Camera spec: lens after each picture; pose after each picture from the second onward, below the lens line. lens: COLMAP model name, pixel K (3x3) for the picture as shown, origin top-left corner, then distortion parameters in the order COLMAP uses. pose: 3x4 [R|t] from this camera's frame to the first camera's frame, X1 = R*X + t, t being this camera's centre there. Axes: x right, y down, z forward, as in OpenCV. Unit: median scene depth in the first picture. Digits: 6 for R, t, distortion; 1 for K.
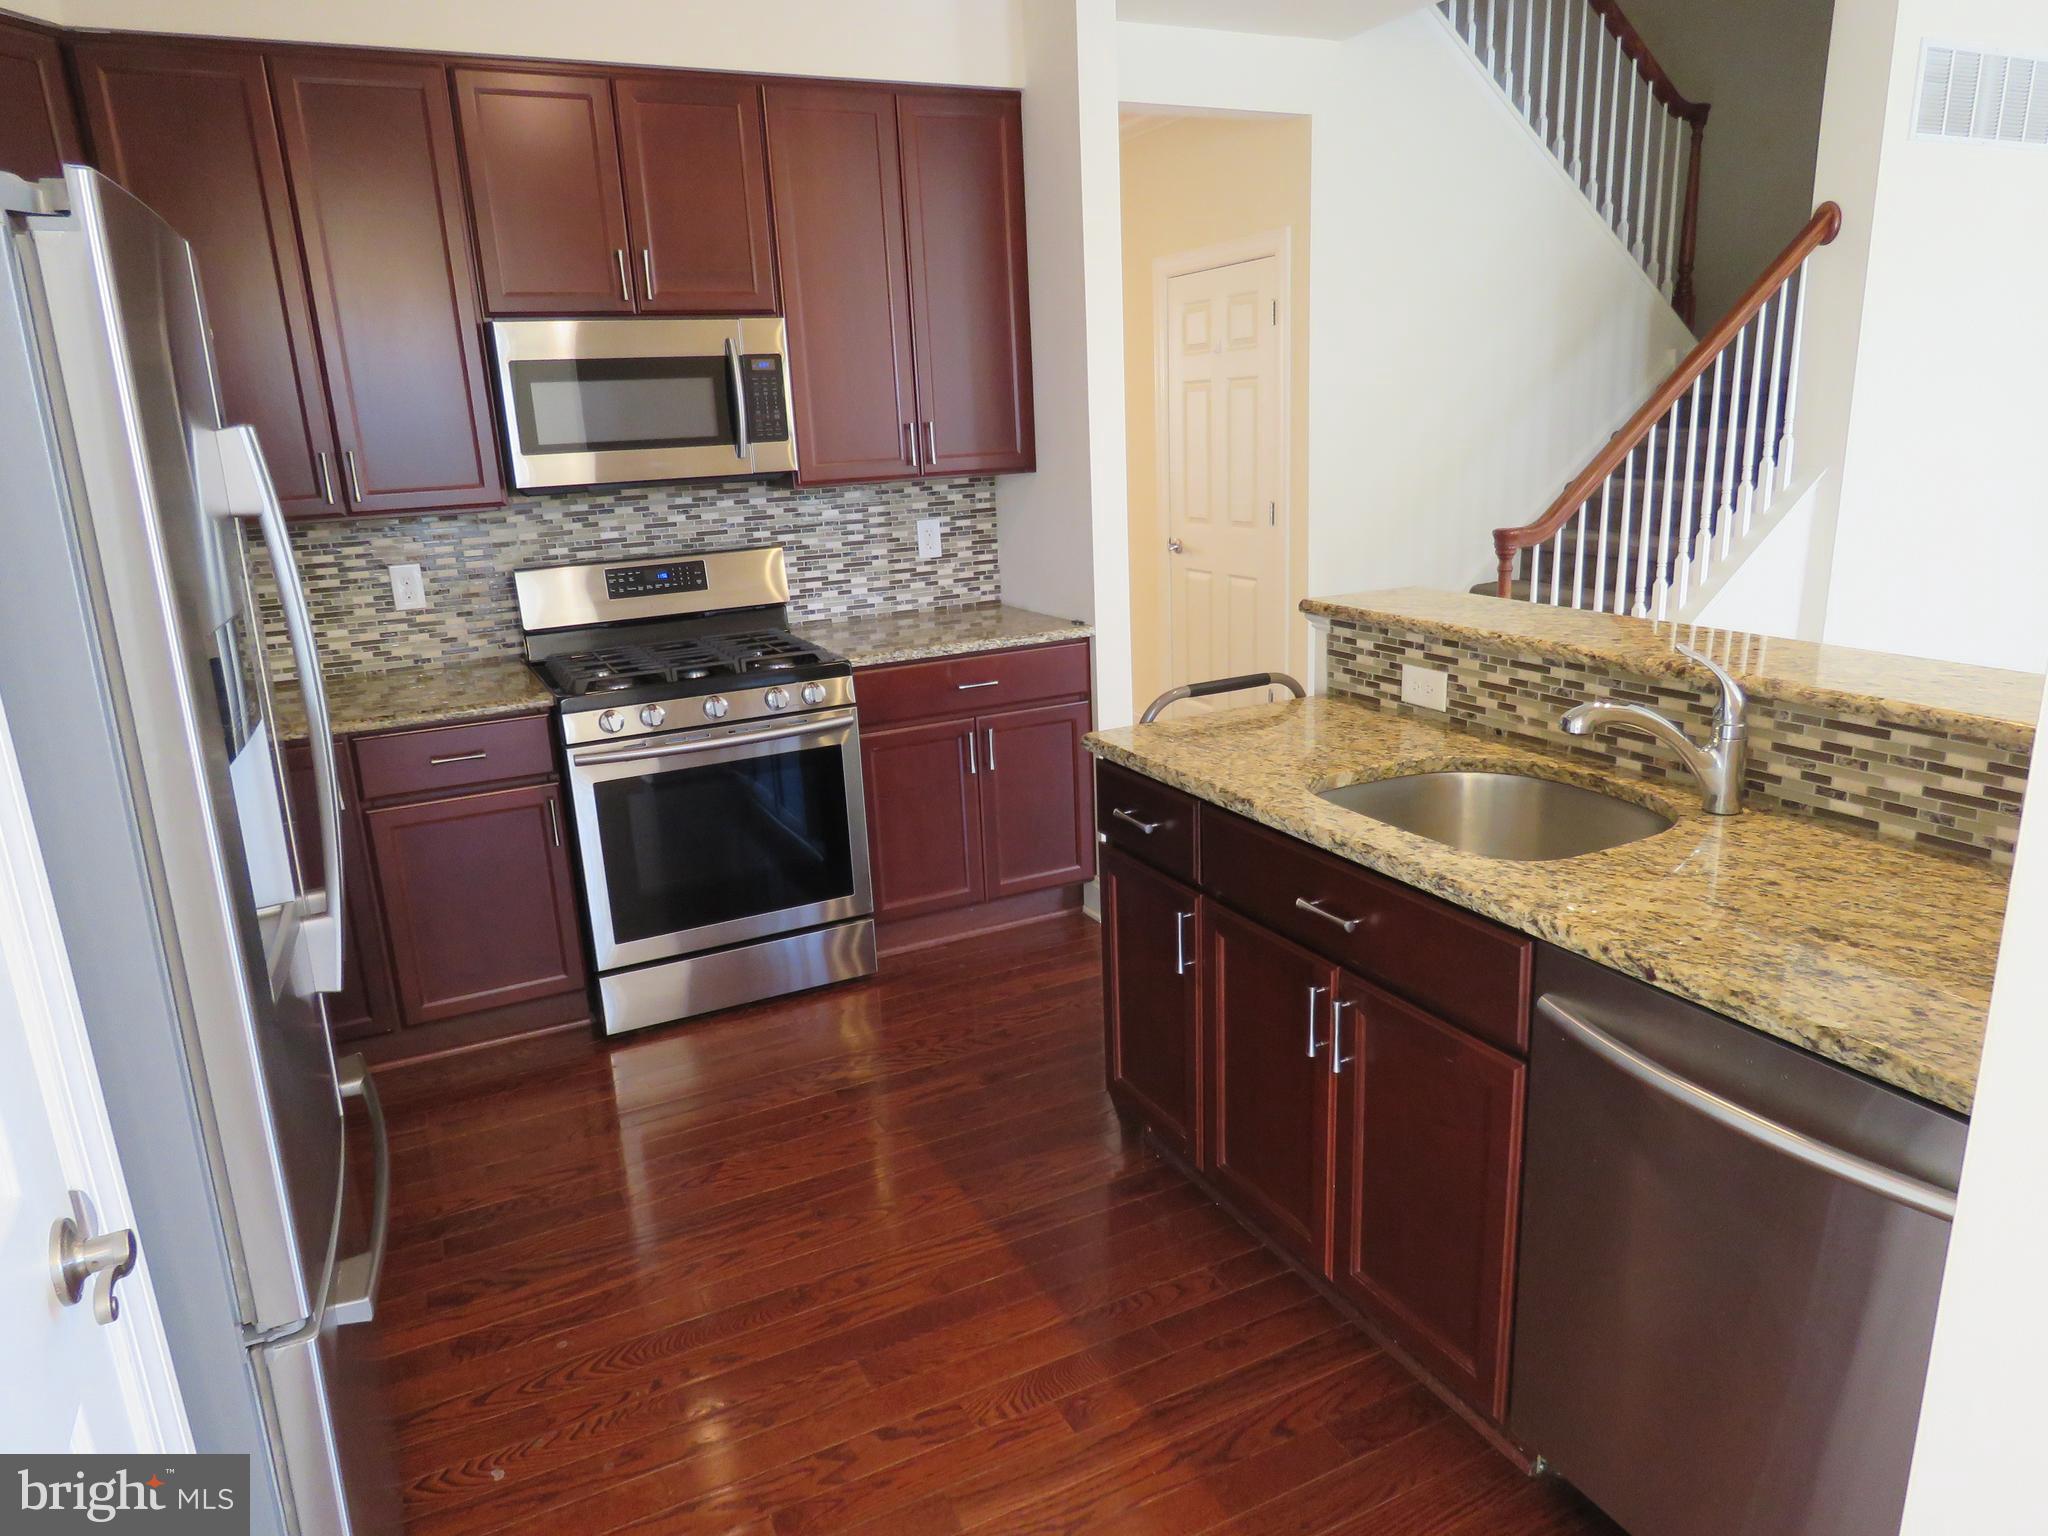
lens RADIAL K [[1331.8, 0, 1026.9], [0, 1331.8, 772.3], [0, 0, 1]] dist [-0.005058, -0.002249]
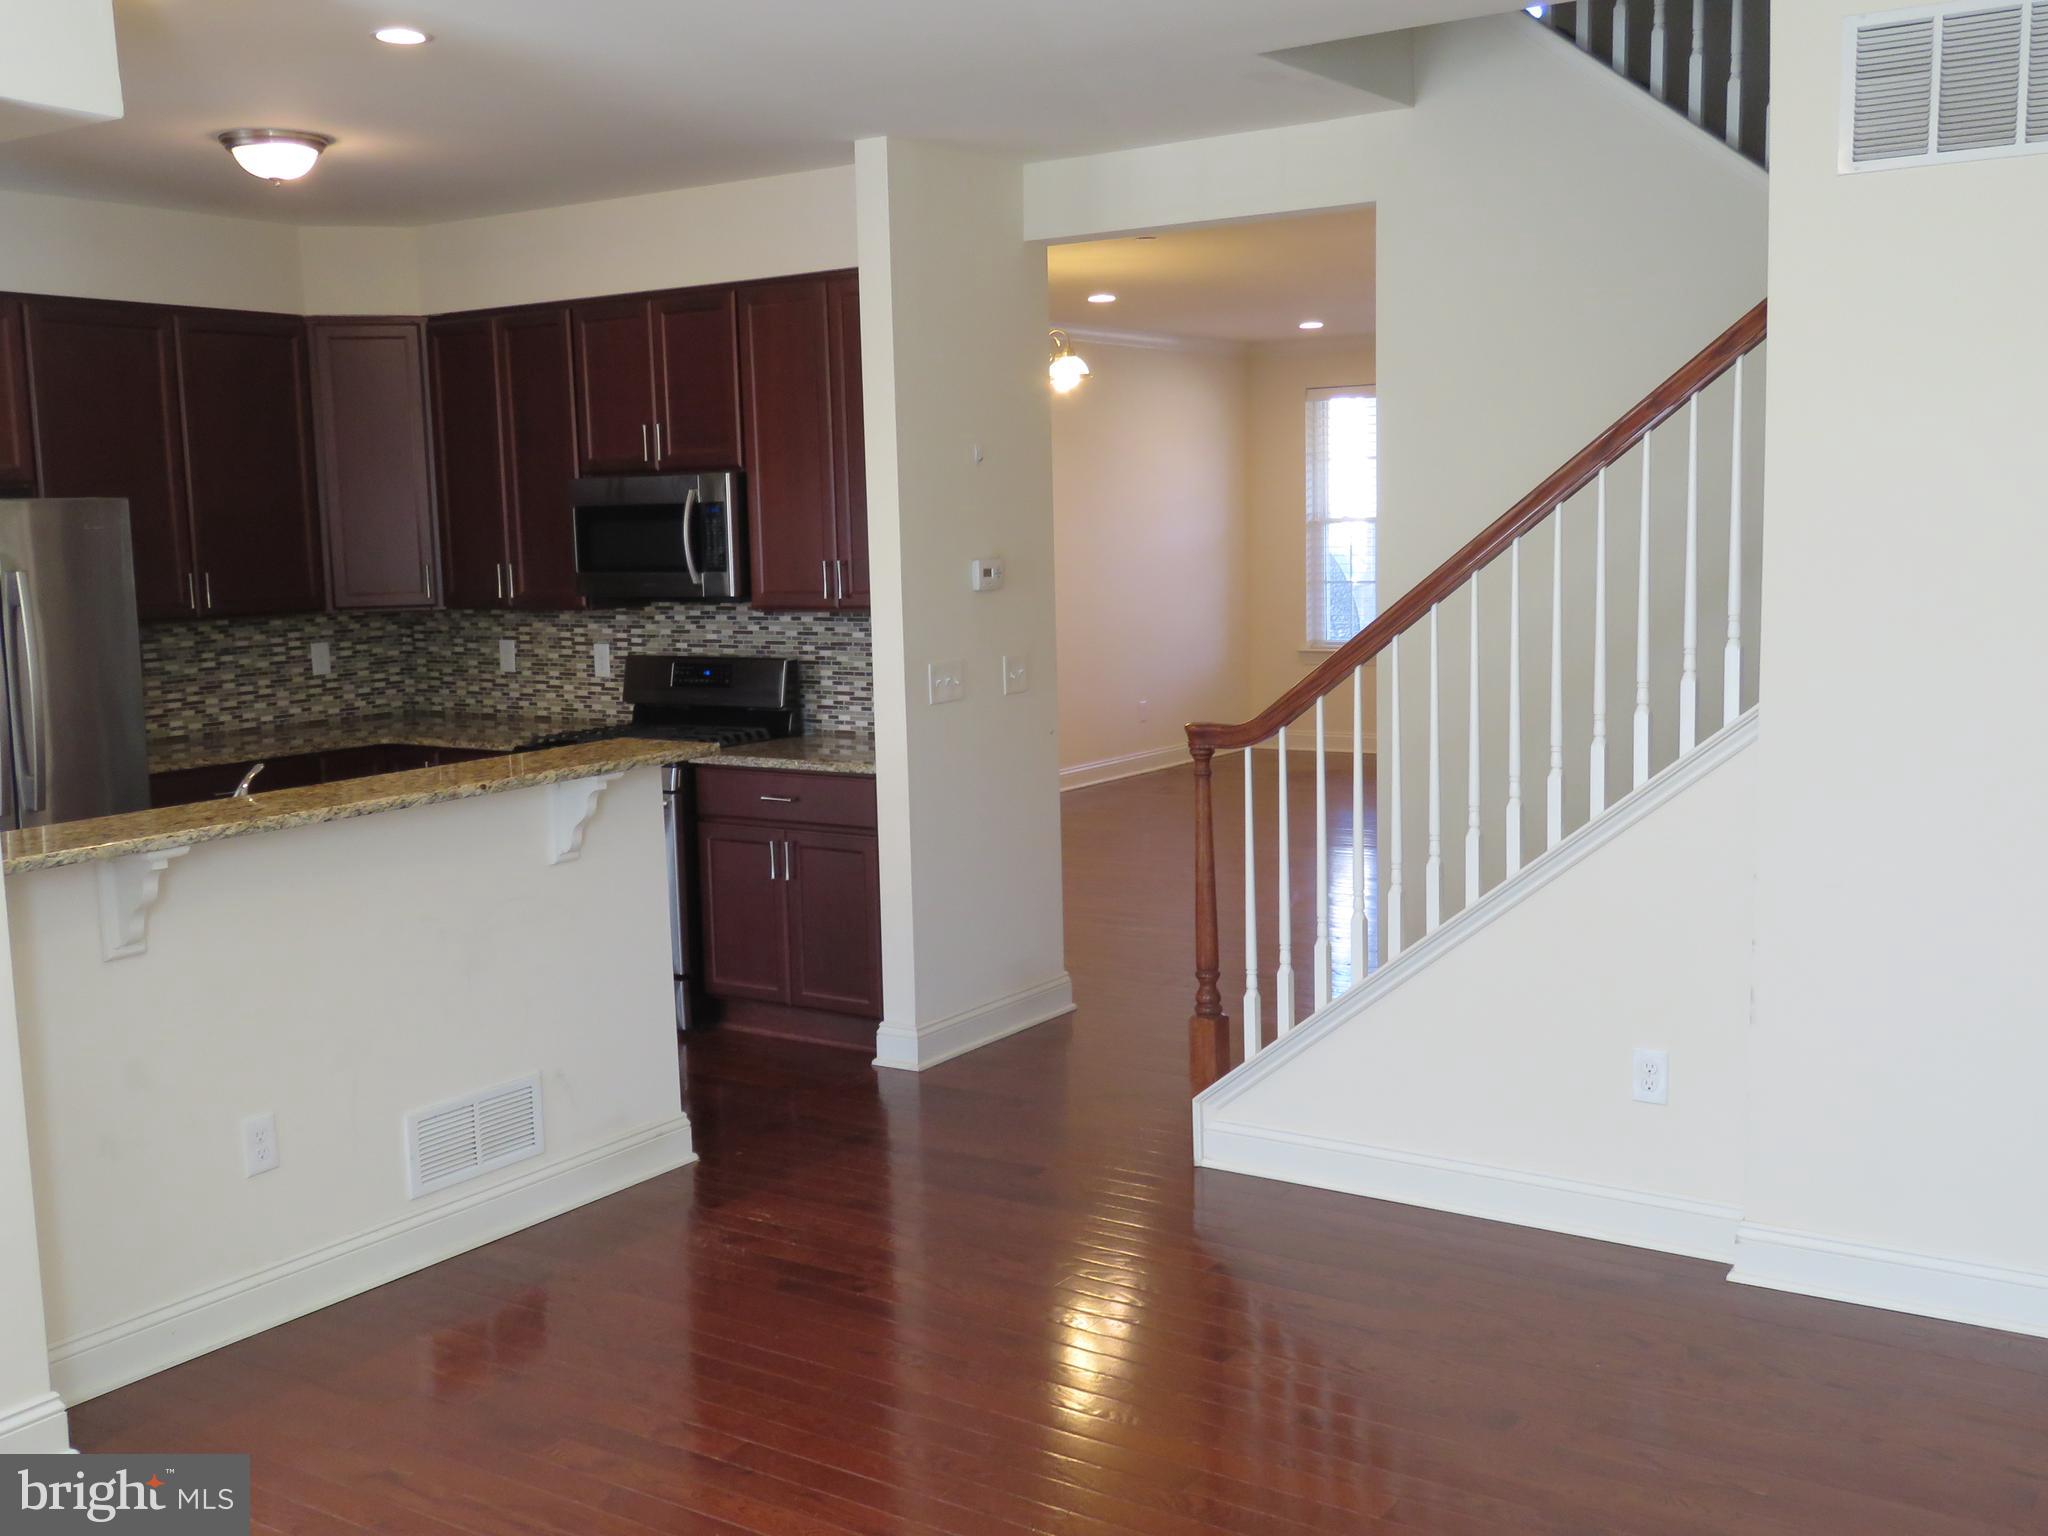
lens RADIAL K [[2091.0, 0, 1033.6], [0, 2091.0, 766.3], [0, 0, 1]] dist [0.032116, 0.000000]
pose [[0.486000, 0.138601, -0.862899, 1.472162], [-0.224862, 0.973935, 0.029789, -0.181303], [0.844536, 0.179555, 0.504498, 0.292579]]
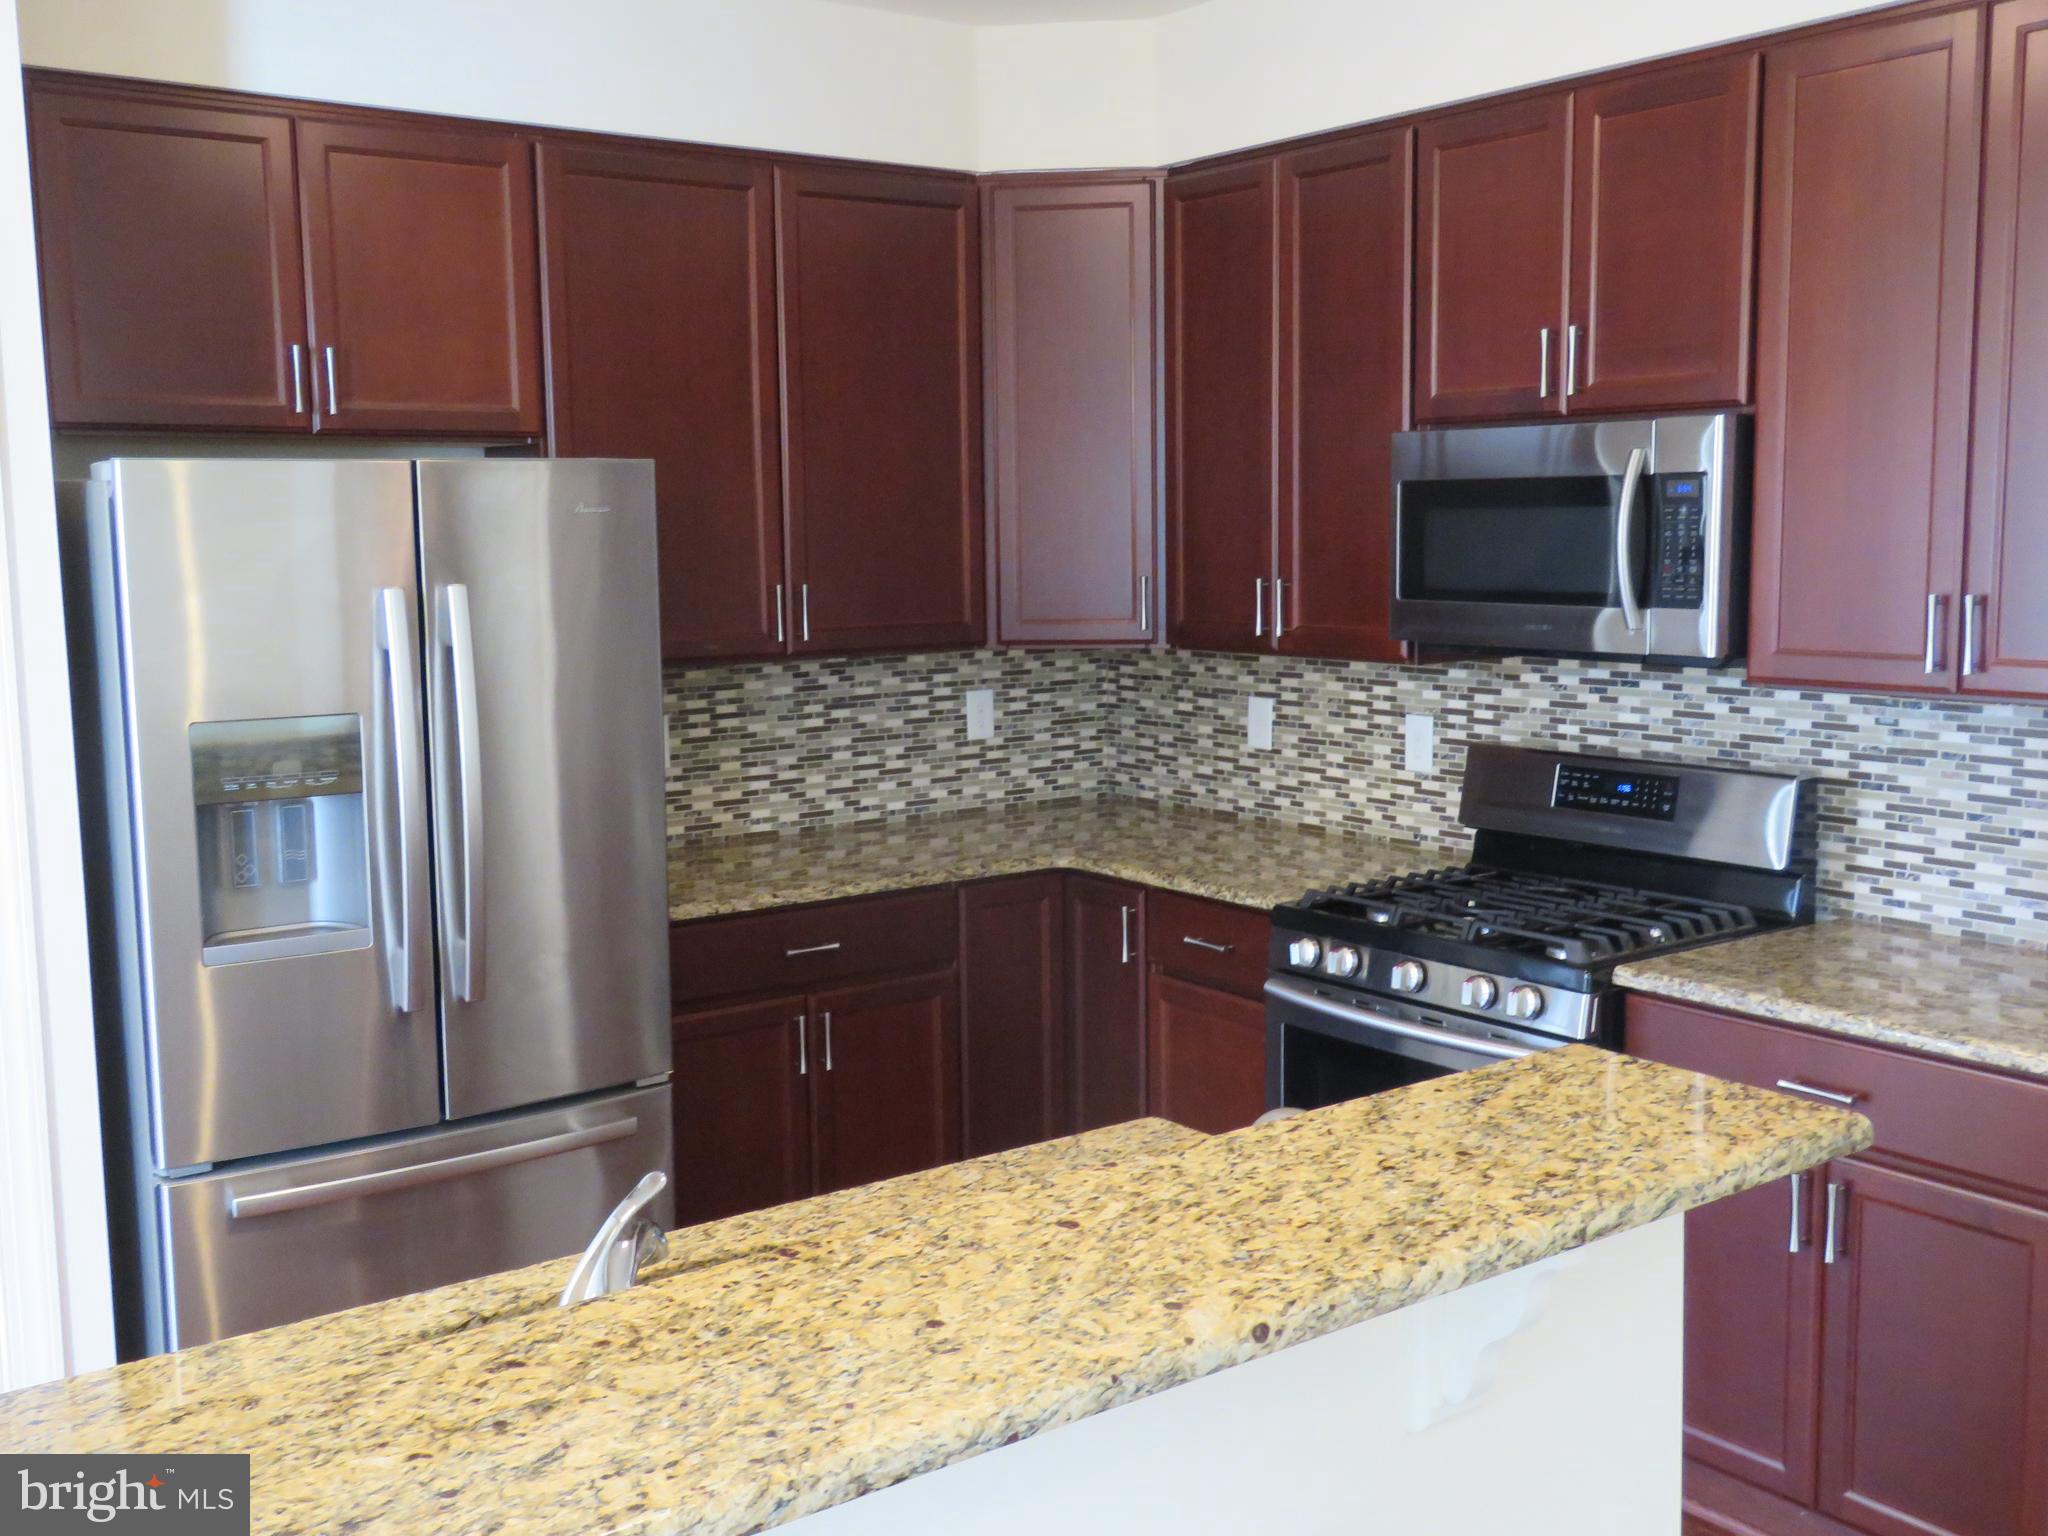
lens RADIAL K [[2091.0, 0, 1021.5], [0, 2091.0, 774.3], [0, 0, 1]] dist [0.032116, 0.000000]
pose [[0.164779, 0.165144, -0.972407, 0.662381], [-0.252904, 0.959998, 0.120181, -0.195856], [0.953356, 0.226122, 0.199953, 0.485558]]
